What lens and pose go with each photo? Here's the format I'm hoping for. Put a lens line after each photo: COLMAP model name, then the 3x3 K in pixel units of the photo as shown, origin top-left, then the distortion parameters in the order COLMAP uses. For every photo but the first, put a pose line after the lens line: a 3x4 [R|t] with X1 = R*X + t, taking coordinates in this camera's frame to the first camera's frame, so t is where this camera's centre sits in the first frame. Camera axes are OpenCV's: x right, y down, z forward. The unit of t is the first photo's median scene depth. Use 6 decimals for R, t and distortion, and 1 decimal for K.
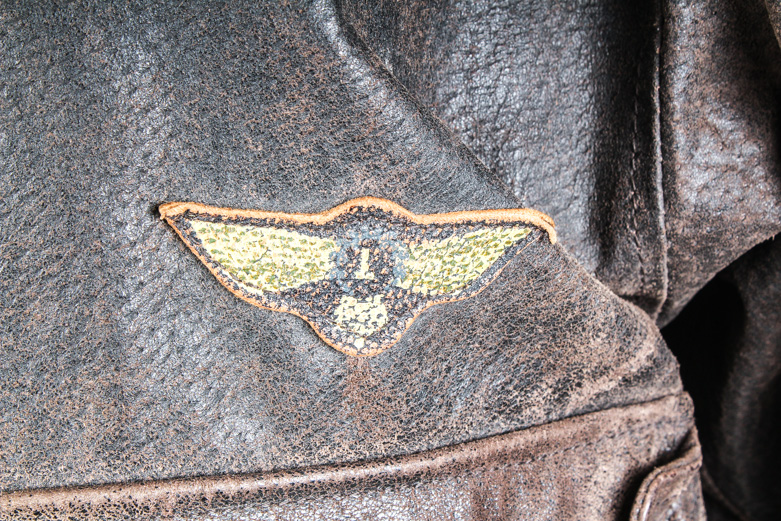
lens RADIAL K [[1885.5, 0, 389.9], [0, 1885.5, 261.9], [0, 0, 1]] dist [0.141950, 0.000000]
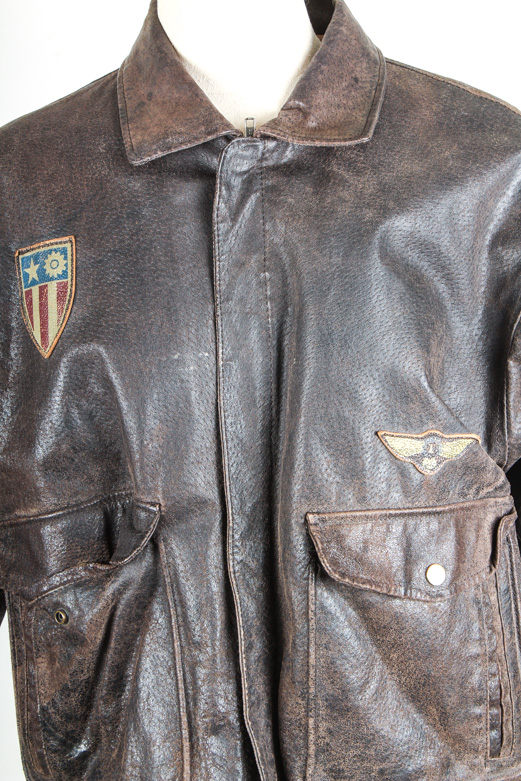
lens RADIAL K [[1885.5, 0, 260.1], [0, 1885.5, 389.6], [0, 0, 1]] dist [0.141950, 0.000000]
pose [[0.995724, 0.003003, 0.092324, -0.630613], [0.004036, 0.997102, -0.075966, 0.151213], [-0.092285, 0.076014, 0.992827, -2.395615]]
